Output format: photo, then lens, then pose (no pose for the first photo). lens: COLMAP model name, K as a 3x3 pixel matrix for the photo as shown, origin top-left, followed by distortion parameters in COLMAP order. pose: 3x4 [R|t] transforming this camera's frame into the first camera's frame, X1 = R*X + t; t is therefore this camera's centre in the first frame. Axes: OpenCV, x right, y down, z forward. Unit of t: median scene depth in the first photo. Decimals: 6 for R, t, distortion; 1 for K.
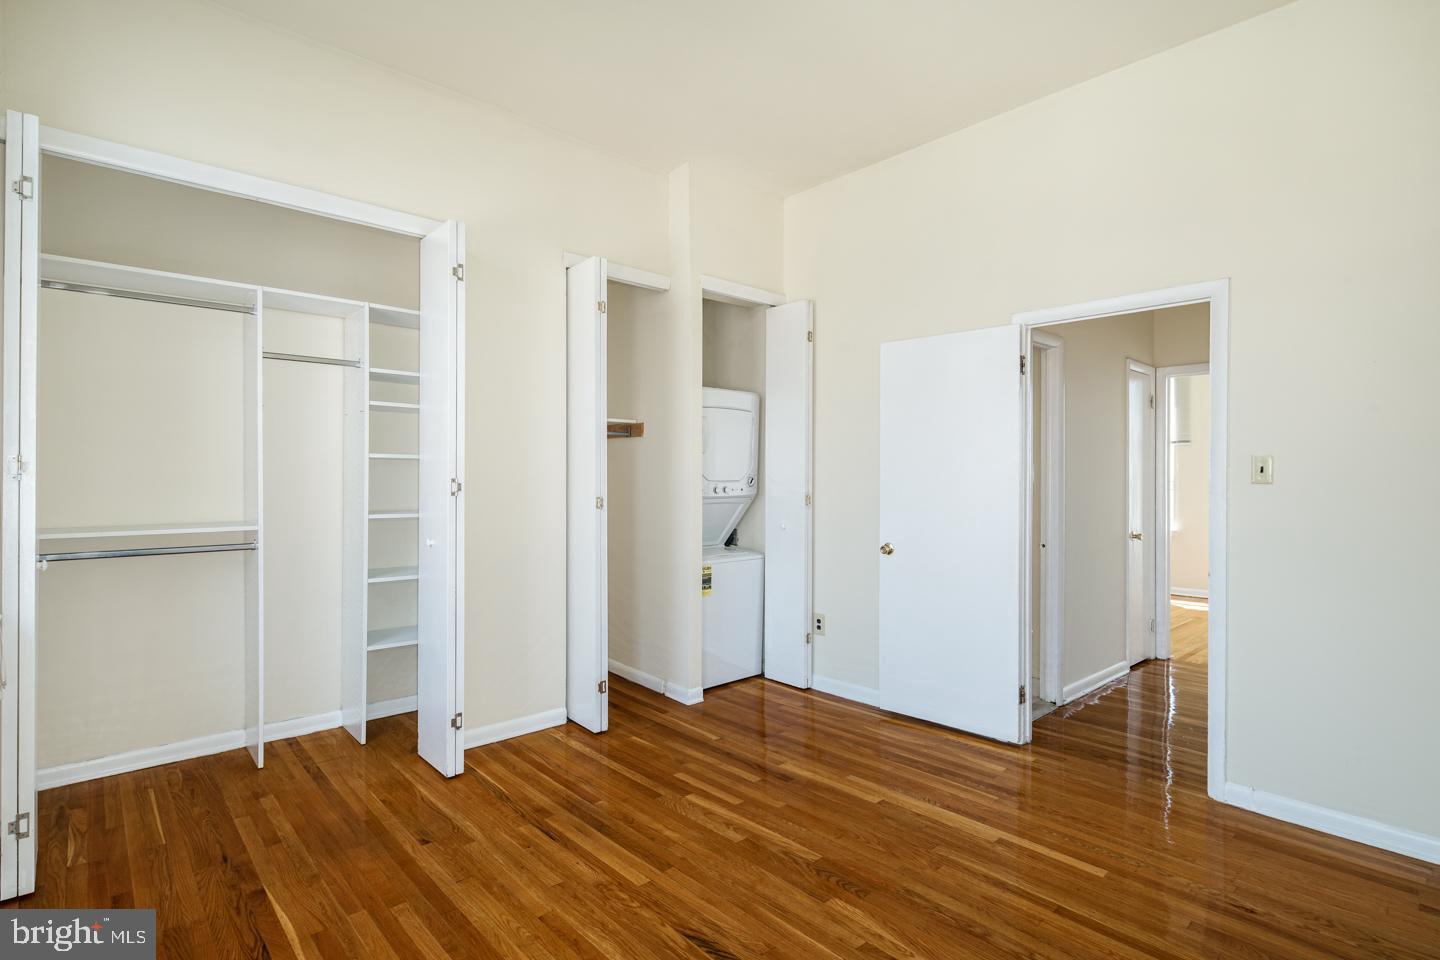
lens RADIAL K [[725.7, 0, 721.4], [0, 725.7, 484.6], [0, 0, 1]] dist [0.001185, -0.000278]
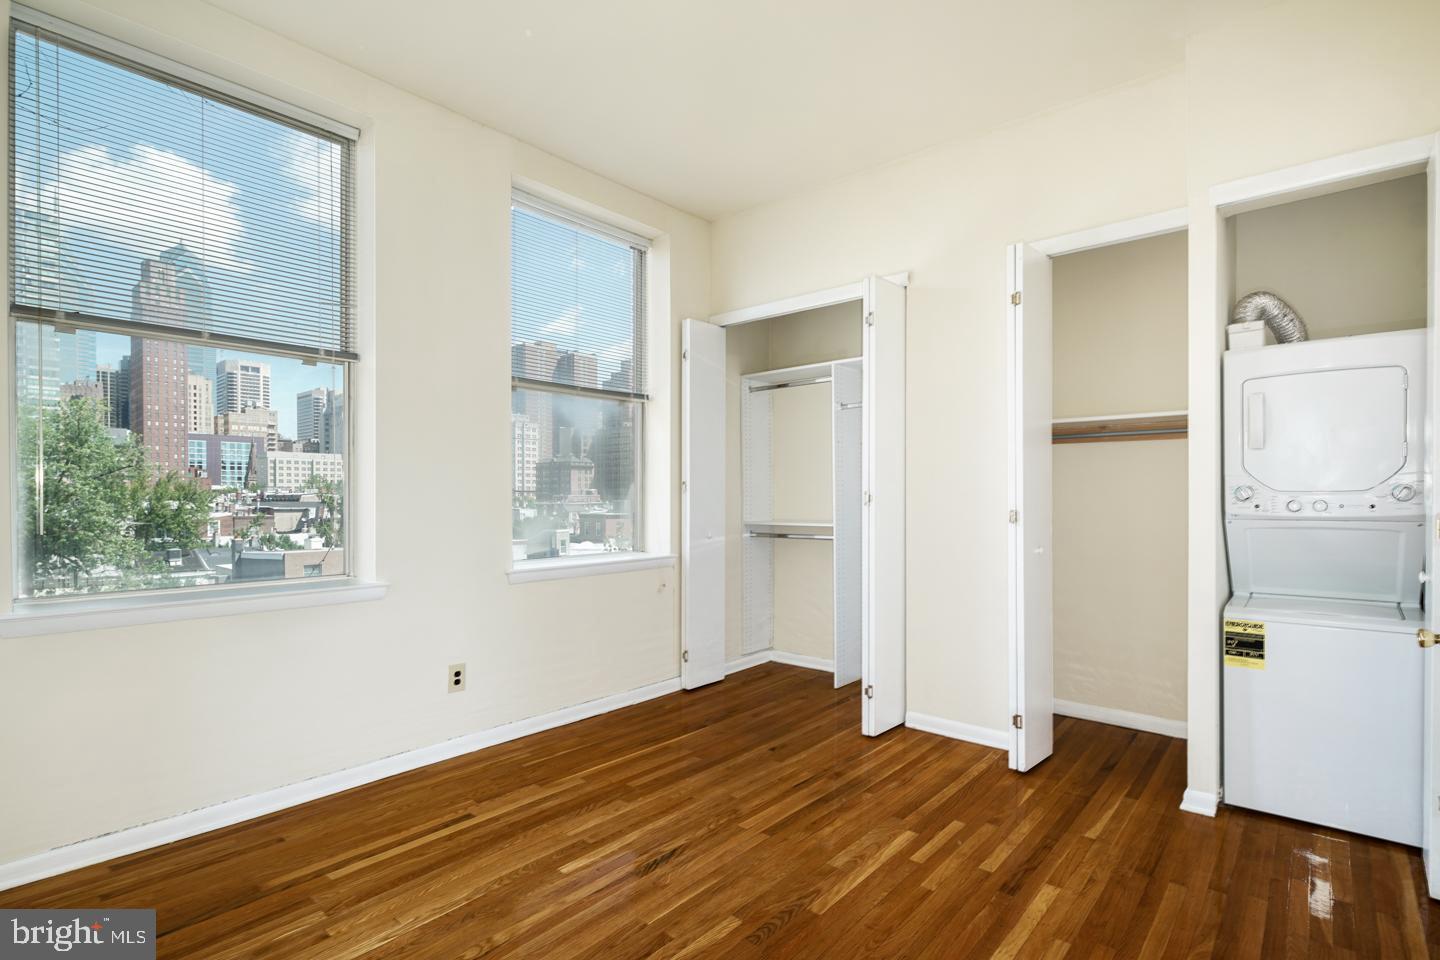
lens RADIAL K [[681.7, 0, 684.0], [0, 681.7, 498.2], [0, 0, 1]] dist [-0.000200, -0.000572]
pose [[0.089085, 0.003622, -0.996017, 0.787051], [-0.005109, 0.999982, 0.003180, 0.002321], [0.996011, 0.004806, 0.089102, 0.628679]]
